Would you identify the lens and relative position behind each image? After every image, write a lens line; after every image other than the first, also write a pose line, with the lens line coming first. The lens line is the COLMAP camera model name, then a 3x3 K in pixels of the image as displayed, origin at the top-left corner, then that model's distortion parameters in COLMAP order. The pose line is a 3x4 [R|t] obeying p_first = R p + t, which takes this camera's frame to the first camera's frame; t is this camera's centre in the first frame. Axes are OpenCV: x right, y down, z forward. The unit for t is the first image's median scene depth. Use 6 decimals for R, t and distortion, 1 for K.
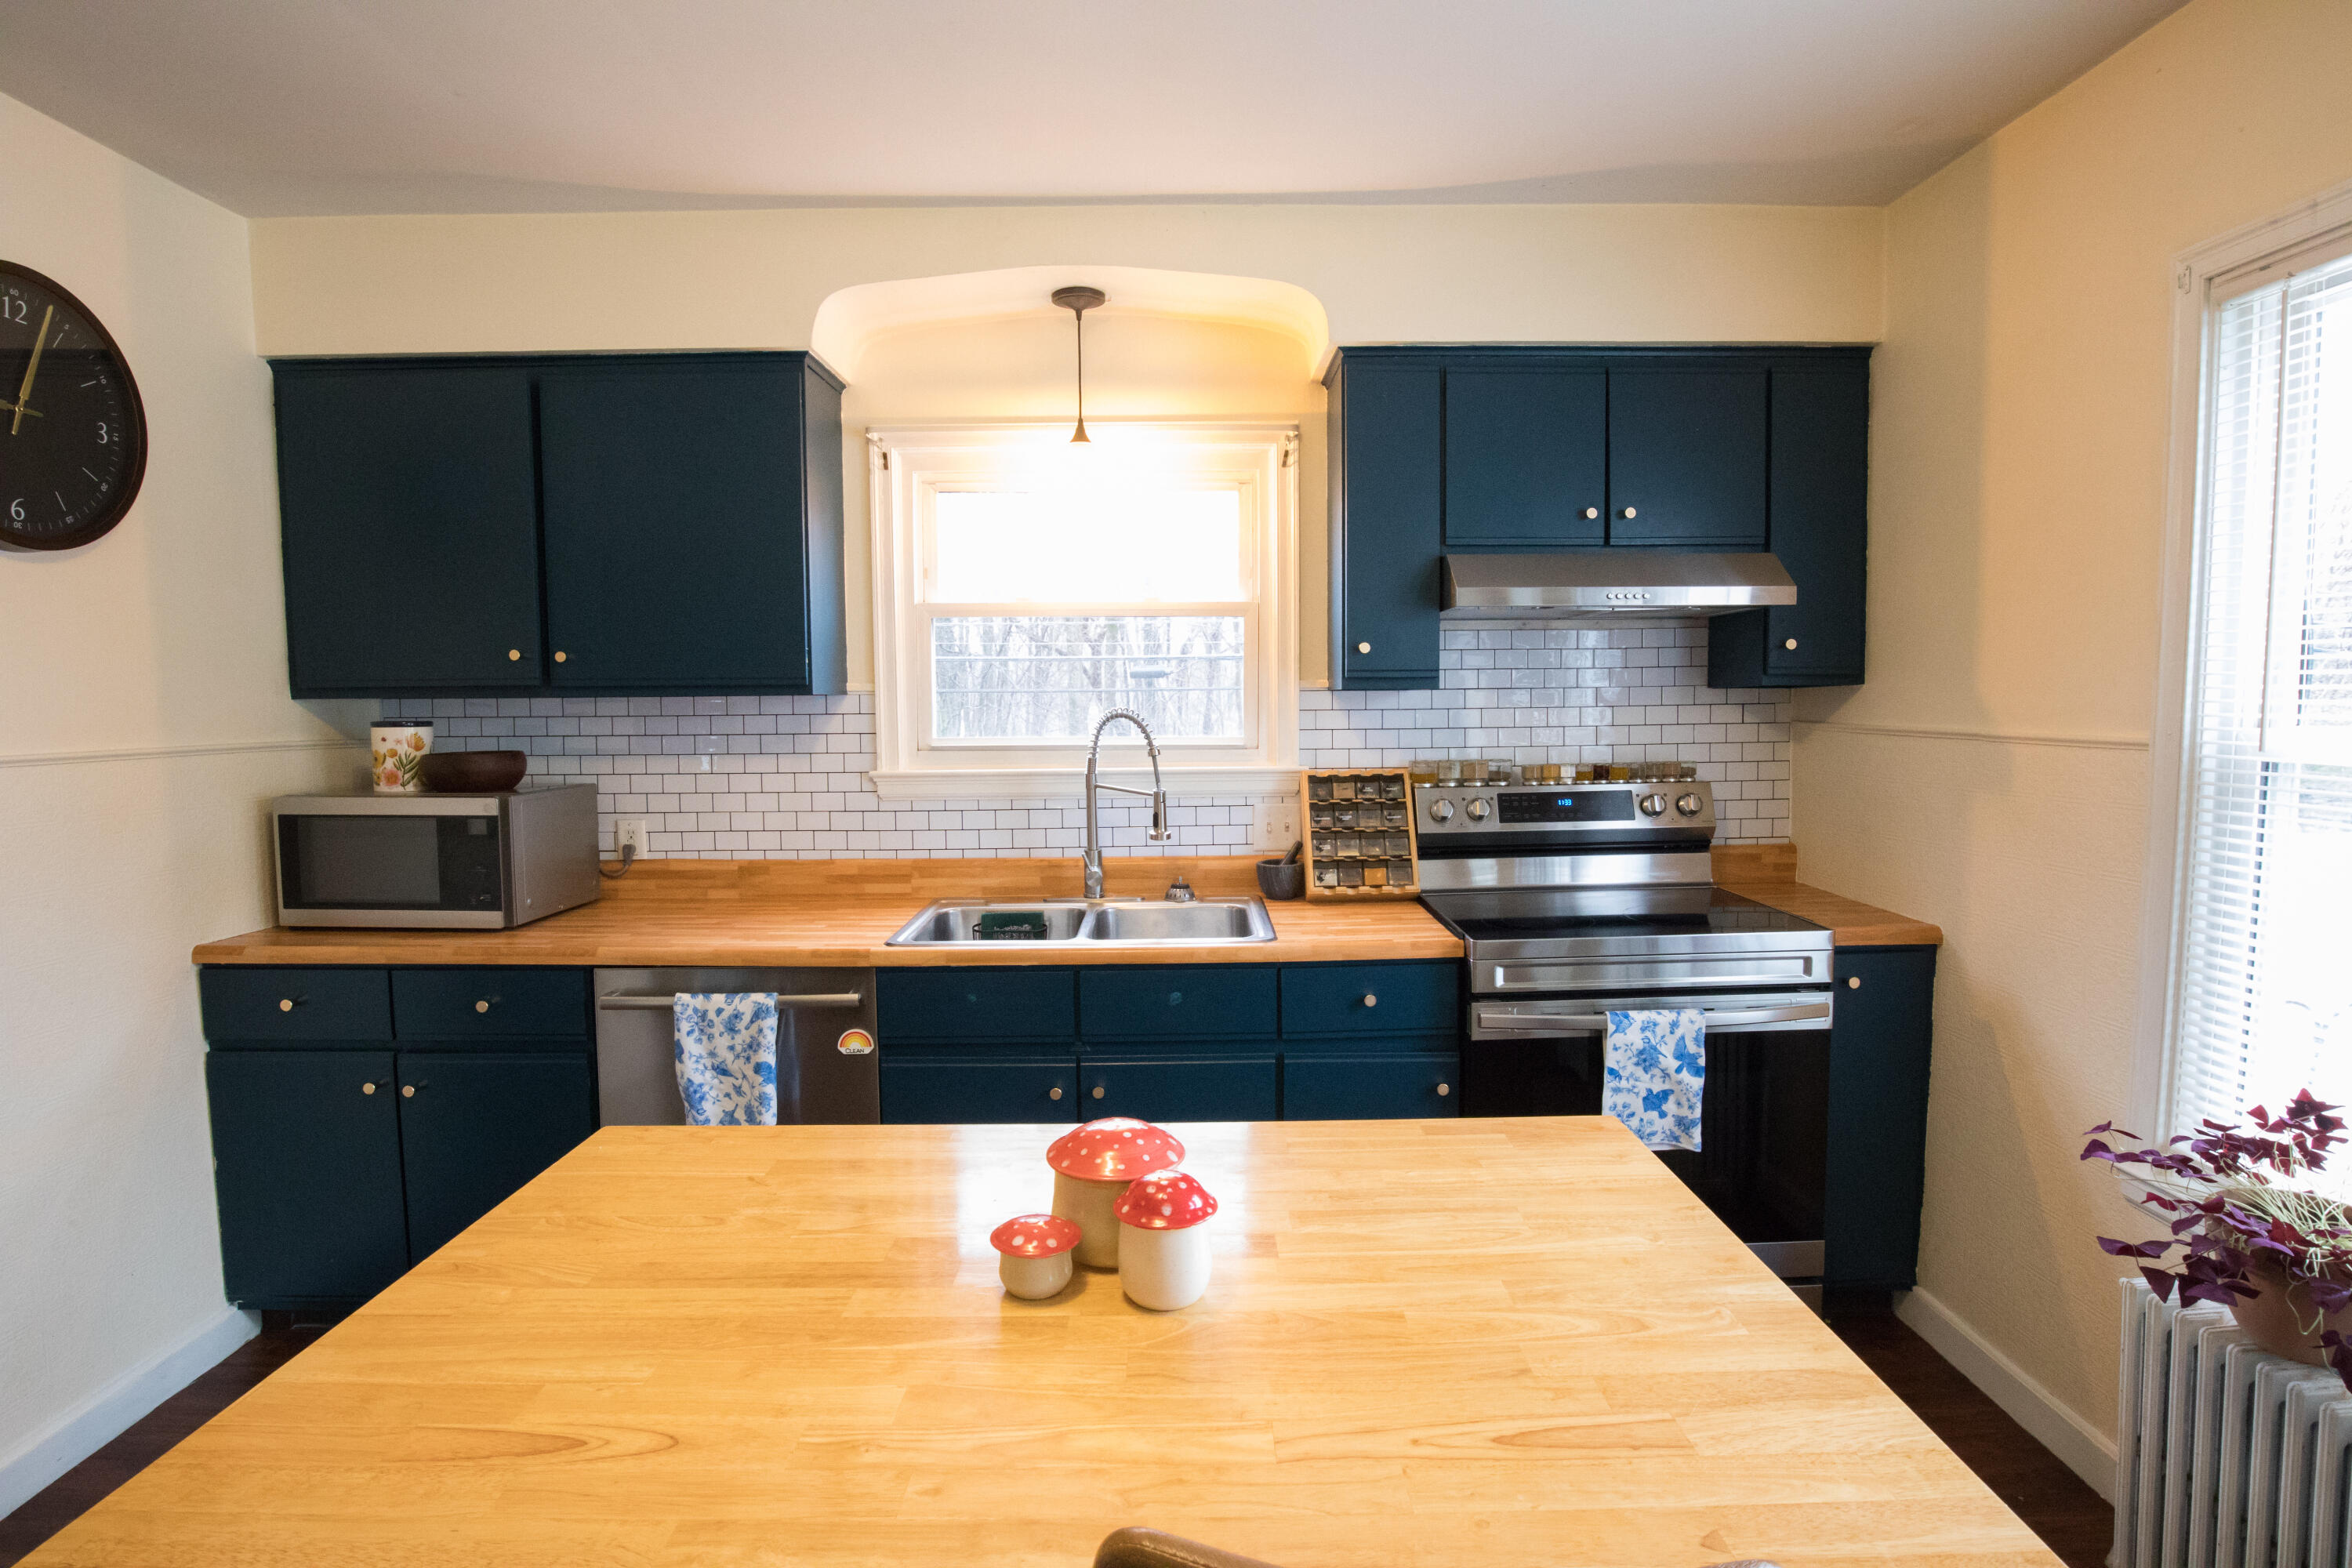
lens RADIAL K [[1146.2, 0, 1176.4], [0, 1146.2, 741.5], [0, 0, 1]] dist [-0.000662, -0.000324]
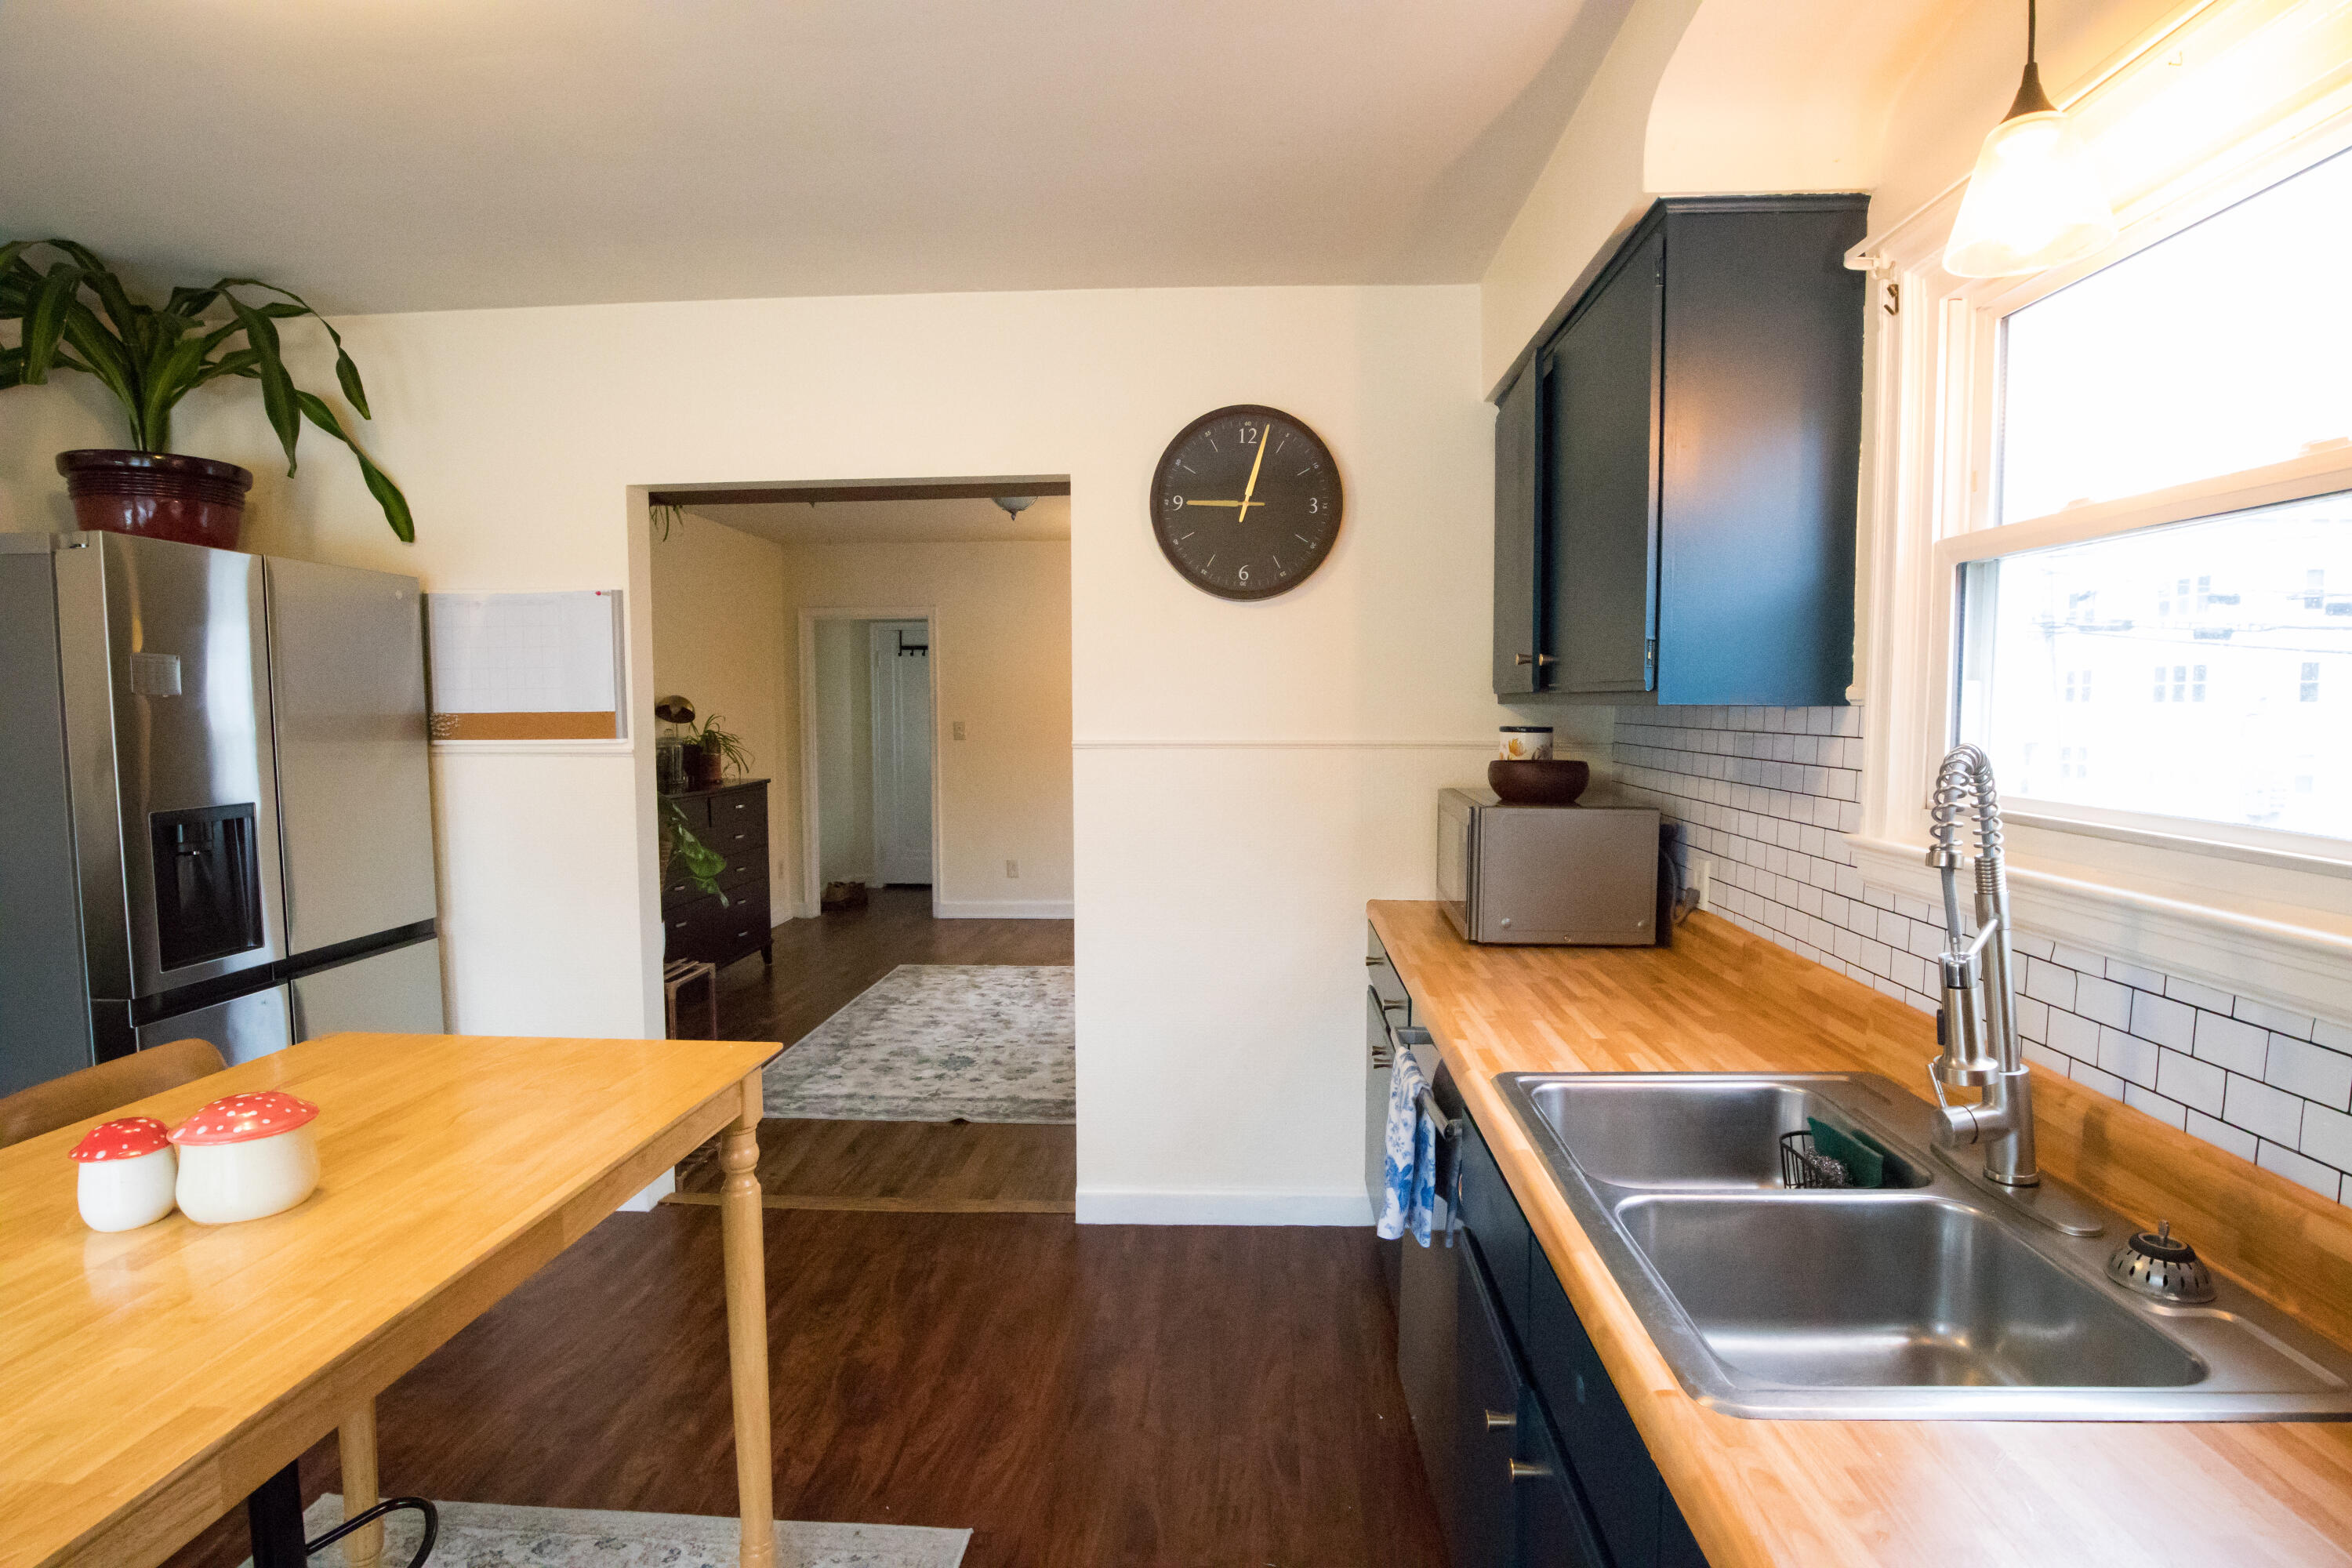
lens RADIAL K [[1146.2, 0, 1176.4], [0, 1146.2, 741.5], [0, 0, 1]] dist [-0.000662, -0.000324]
pose [[-0.068689, 0.067760, -0.995334, 0.426709], [-0.044900, 0.996470, 0.070936, -0.079302], [0.996627, 0.049563, -0.065404, 0.925223]]
